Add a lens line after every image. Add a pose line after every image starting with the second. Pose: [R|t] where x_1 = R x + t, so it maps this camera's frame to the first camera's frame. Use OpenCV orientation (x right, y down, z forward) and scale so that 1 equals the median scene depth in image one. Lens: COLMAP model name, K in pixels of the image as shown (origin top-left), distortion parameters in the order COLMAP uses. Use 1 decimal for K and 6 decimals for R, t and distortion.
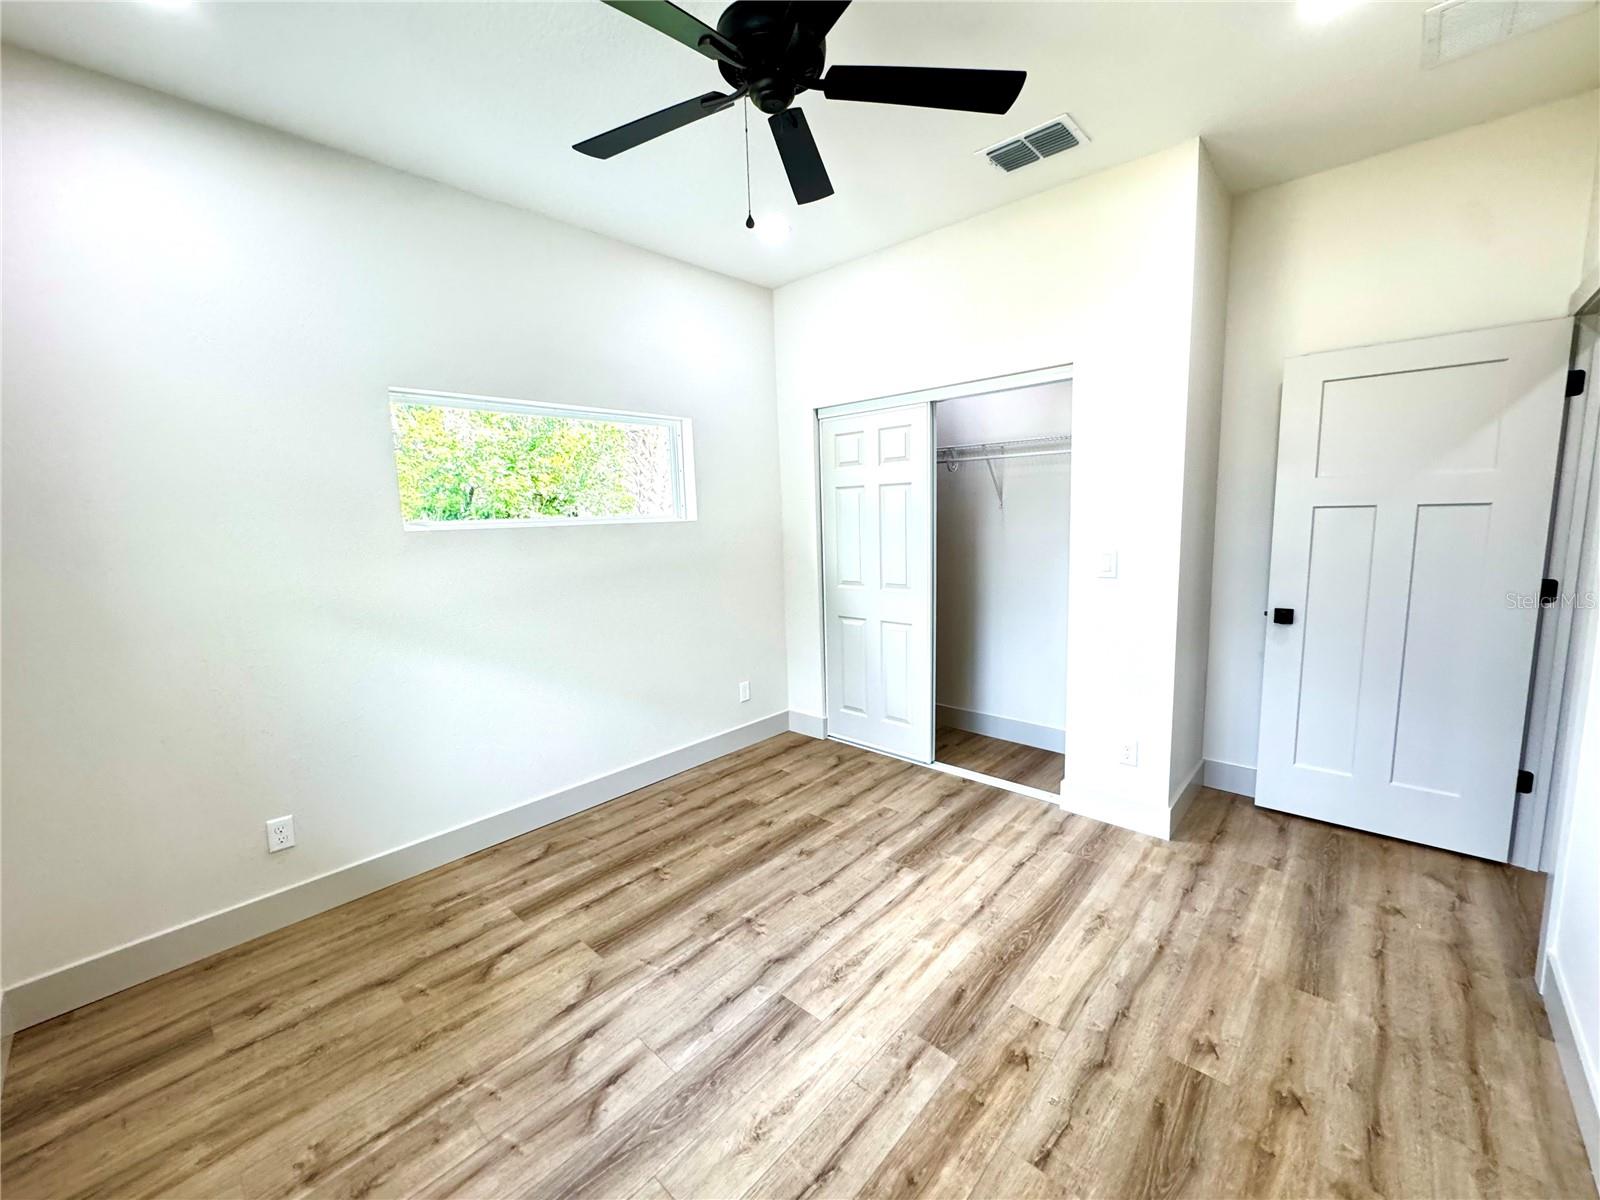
lens RADIAL K [[639.5, 0, 801.6], [0, 639.5, 597.3], [0, 0, 1]] dist [-0.000329, 0.000321]
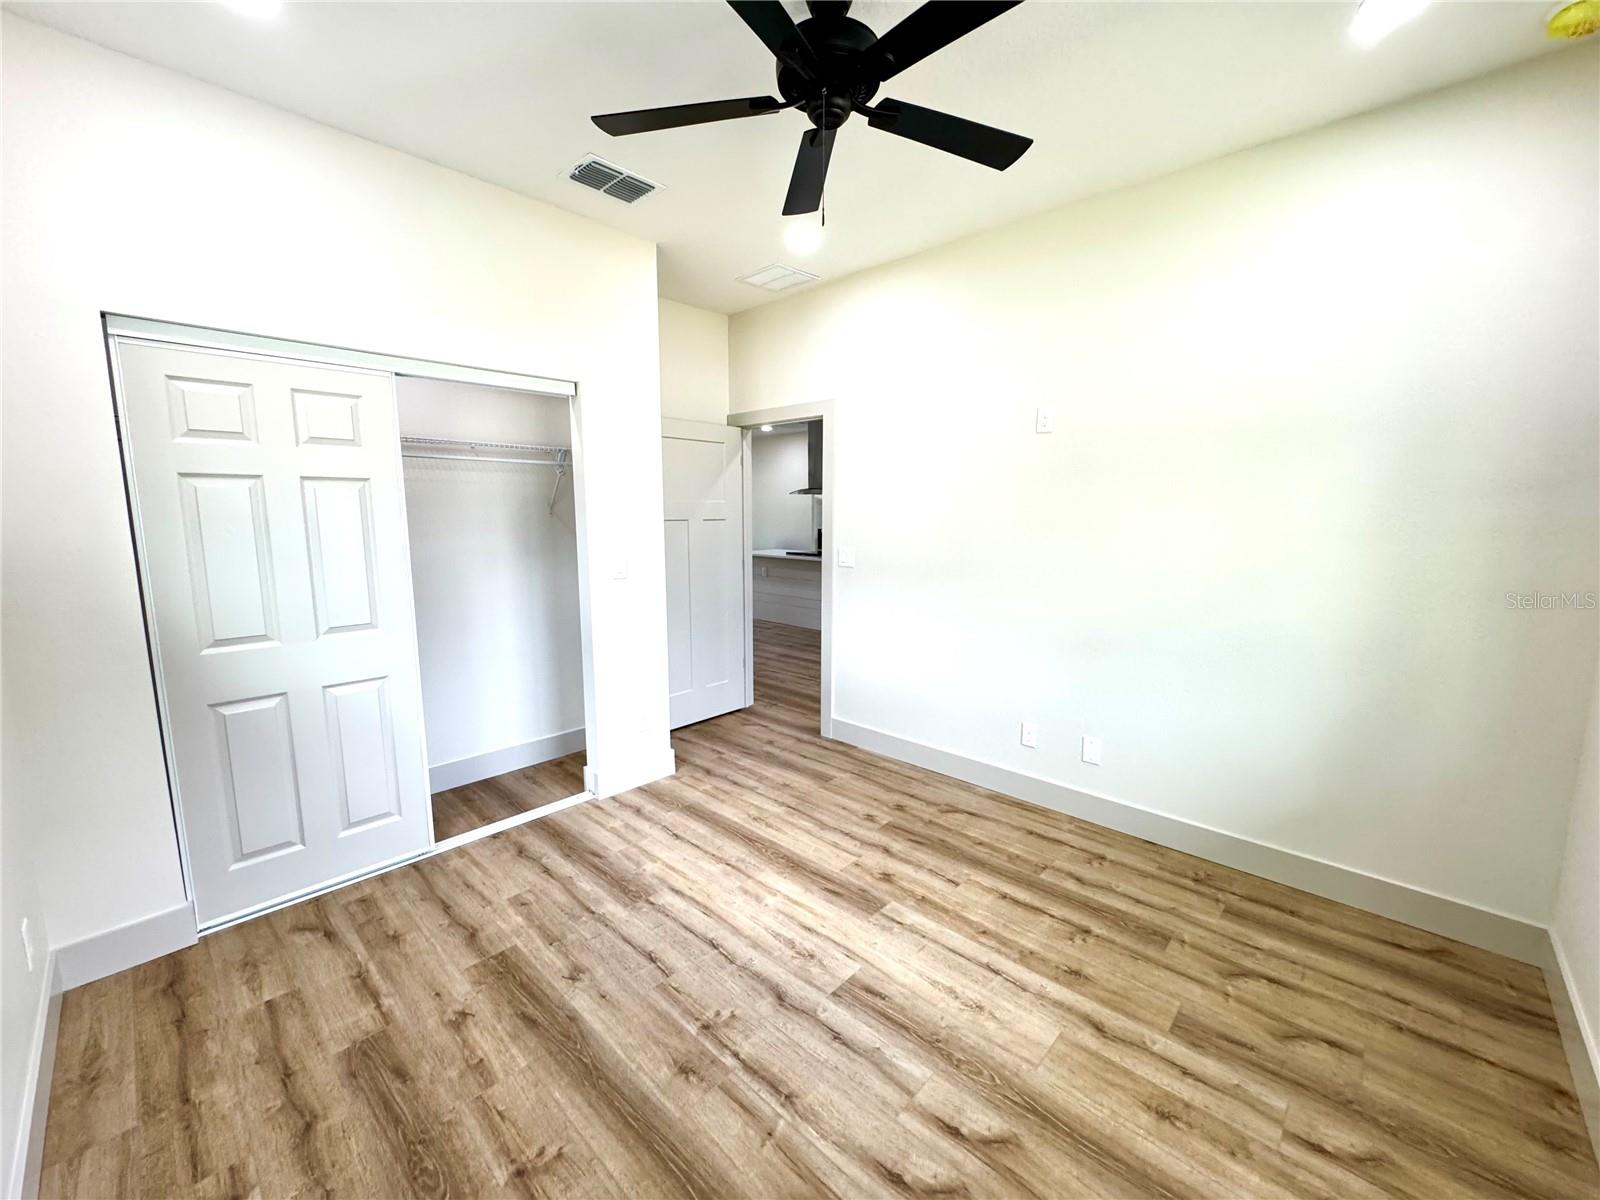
lens RADIAL K [[663.9, 0, 768.9], [0, 663.9, 607.2], [0, 0, 1]] dist [-0.000823, 0.000259]
pose [[0.016110, -0.113996, 0.993351, -0.835750], [0.134688, 0.984672, 0.110816, -0.090451], [-0.990757, 0.132007, 0.031217, 0.818685]]
